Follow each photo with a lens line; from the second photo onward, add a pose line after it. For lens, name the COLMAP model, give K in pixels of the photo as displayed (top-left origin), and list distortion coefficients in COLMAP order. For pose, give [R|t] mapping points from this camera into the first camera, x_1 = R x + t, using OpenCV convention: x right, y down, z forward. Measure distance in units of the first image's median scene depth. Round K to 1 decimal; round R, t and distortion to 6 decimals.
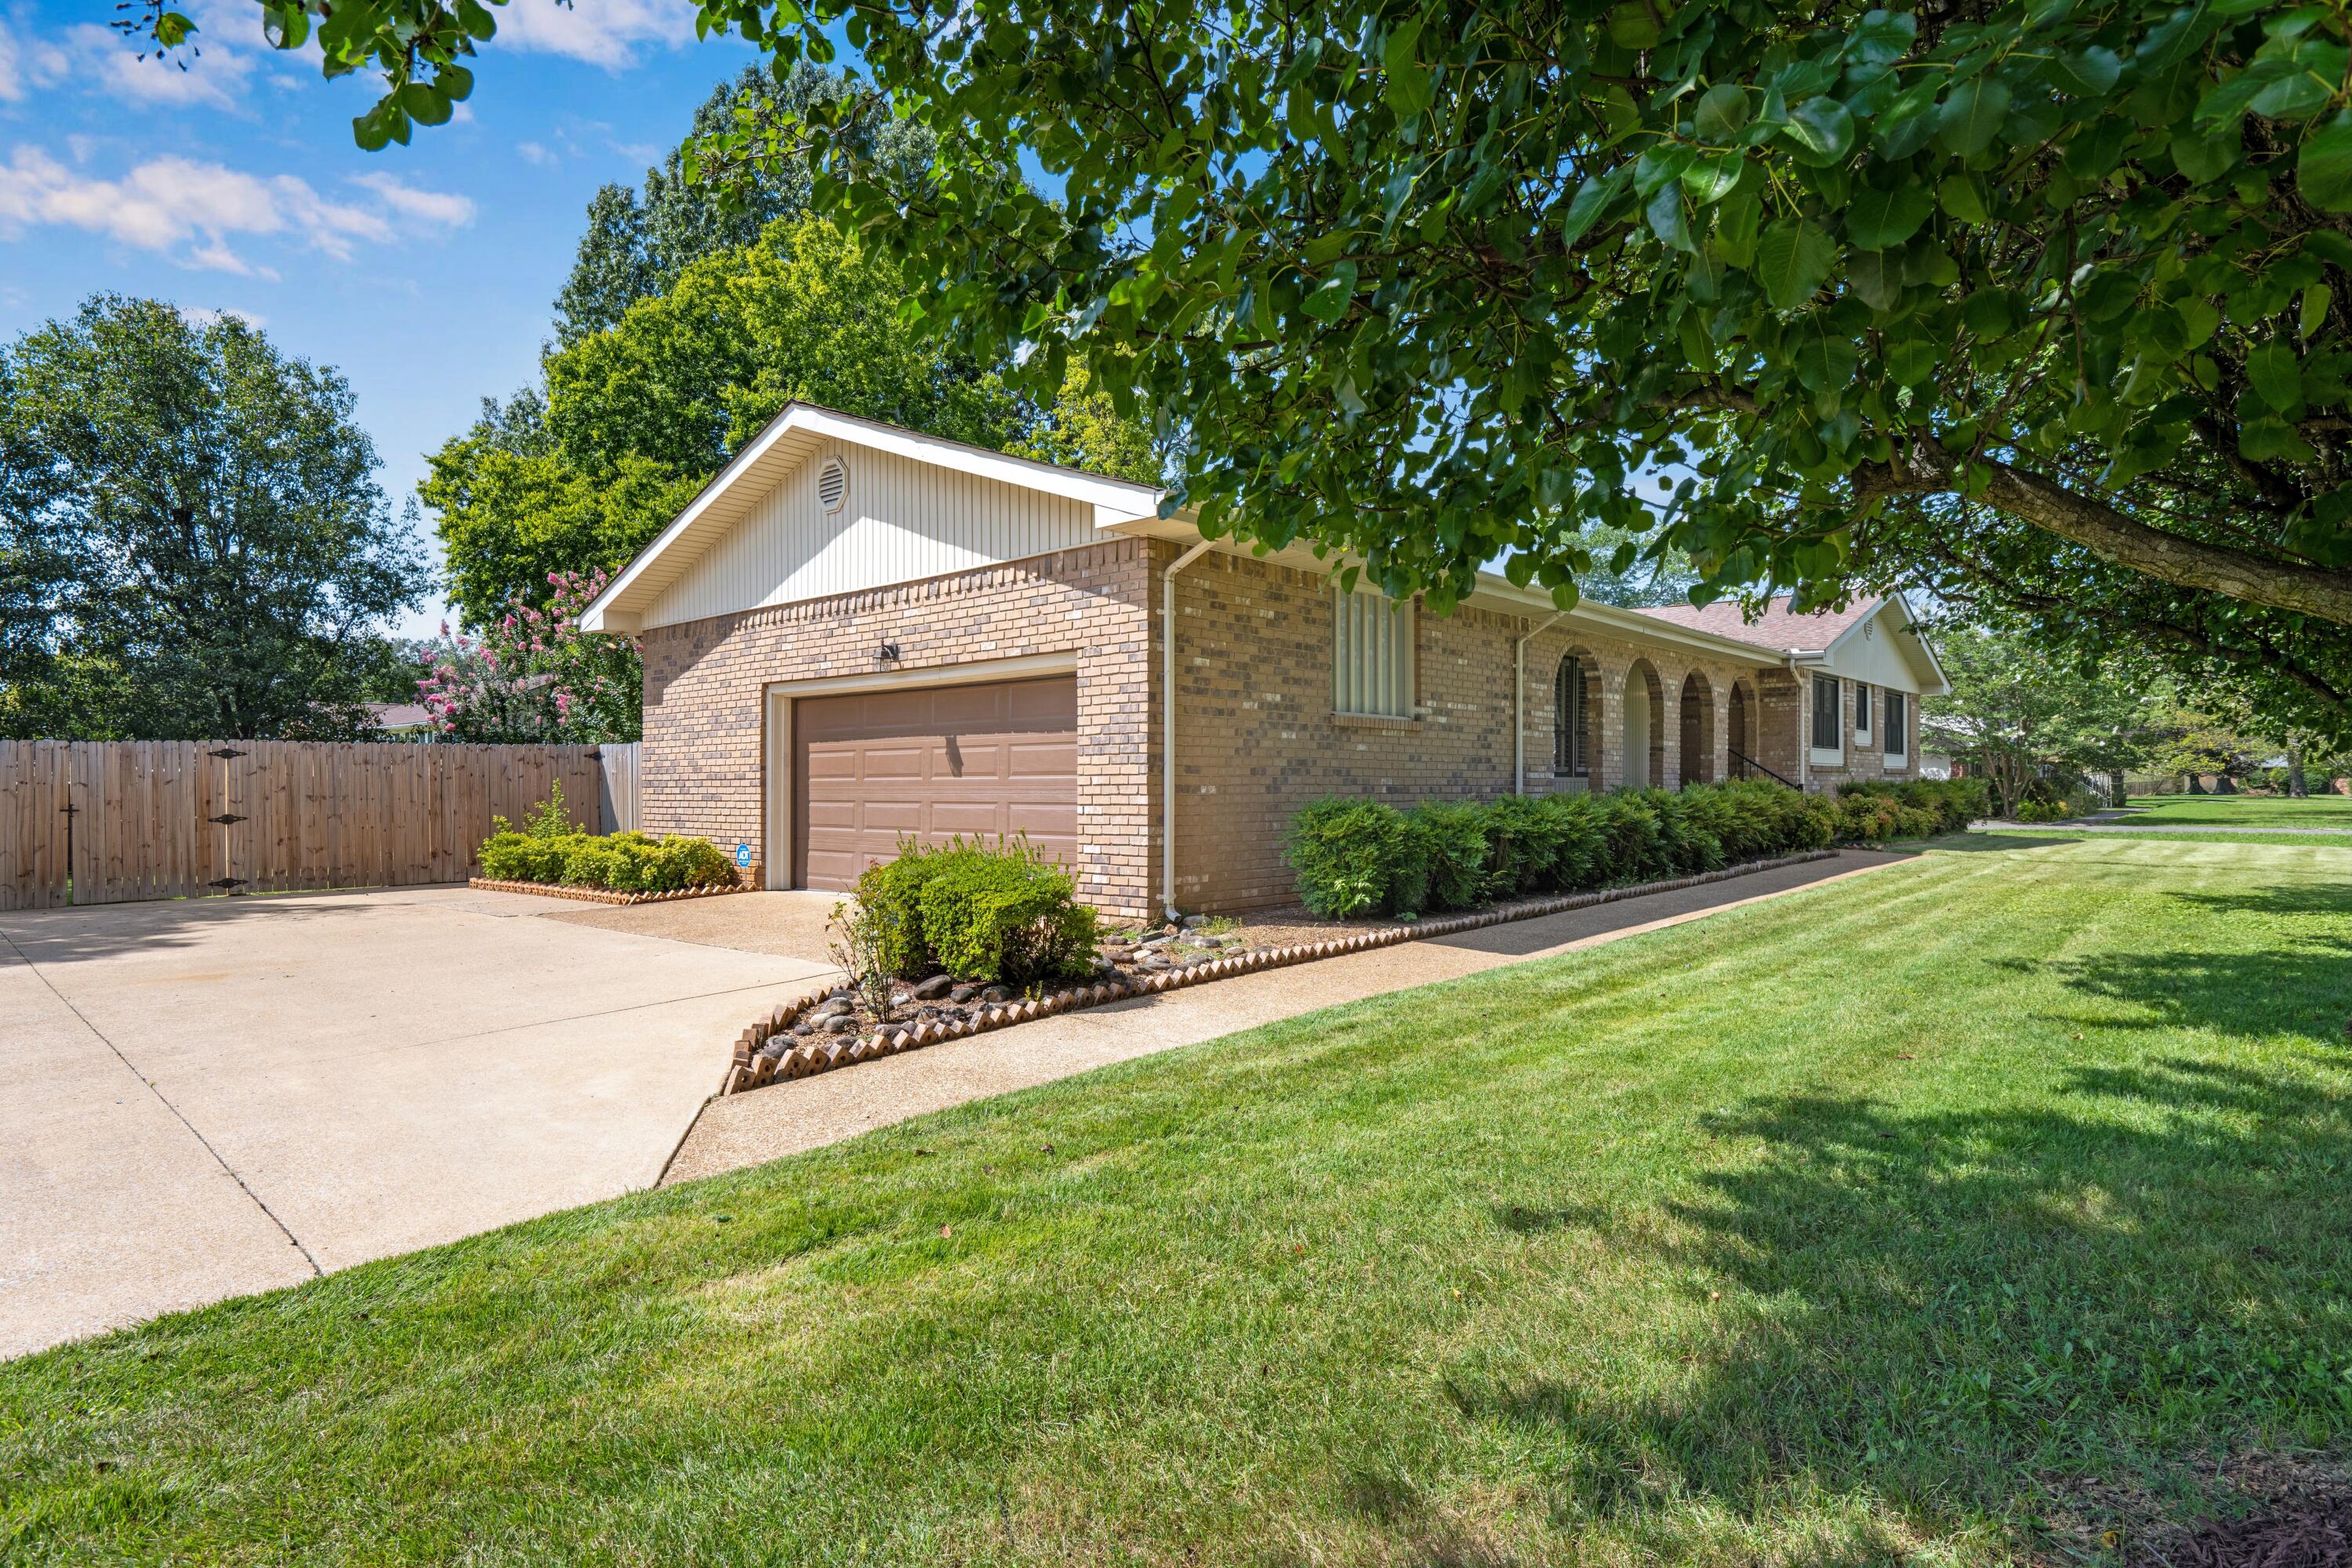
lens RADIAL K [[1243.0, 0, 1176.0], [0, 1243.0, 784.0], [0, 0, 1]] dist [-0.009890, -0.001122]
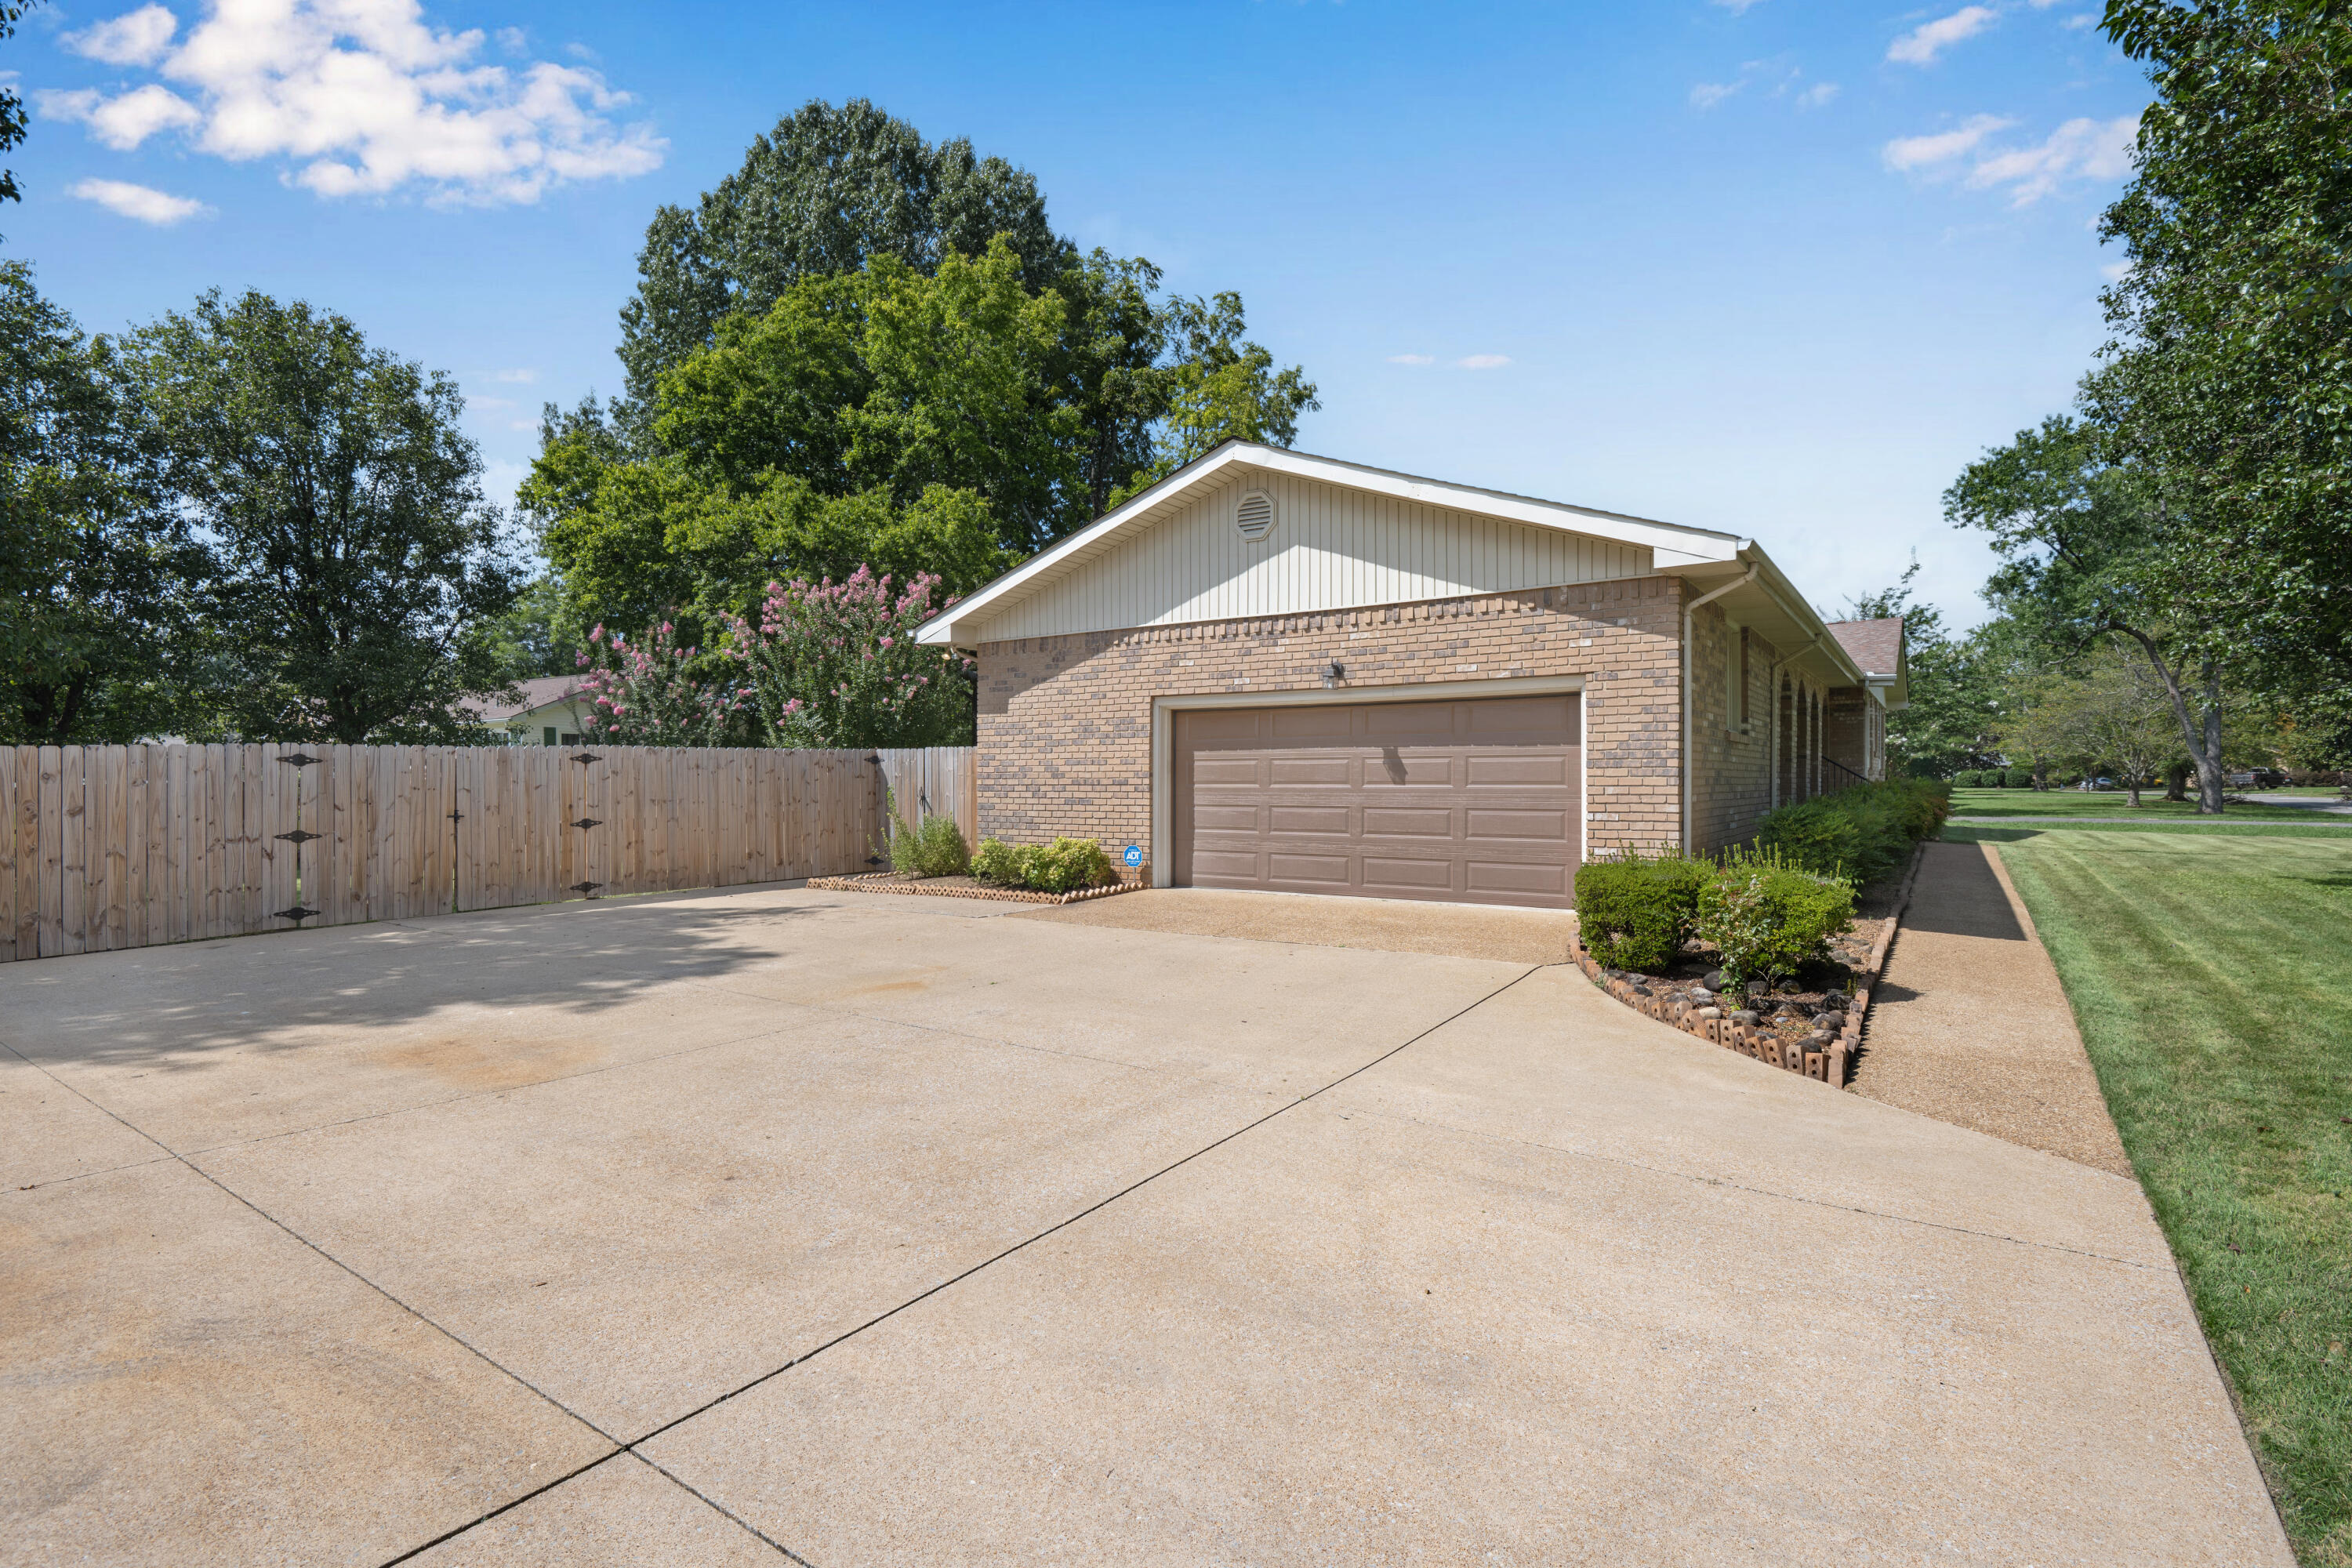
lens RADIAL K [[1116.6, 0, 1176.0], [0, 1116.6, 784.0], [0, 0, 1]] dist [-0.009522, -0.000846]
pose [[0.991528, 0.000170, 0.129893, -0.481270], [-0.000952, 0.999982, 0.005956, -0.011709], [-0.129890, -0.006029, 0.991510, 0.039391]]
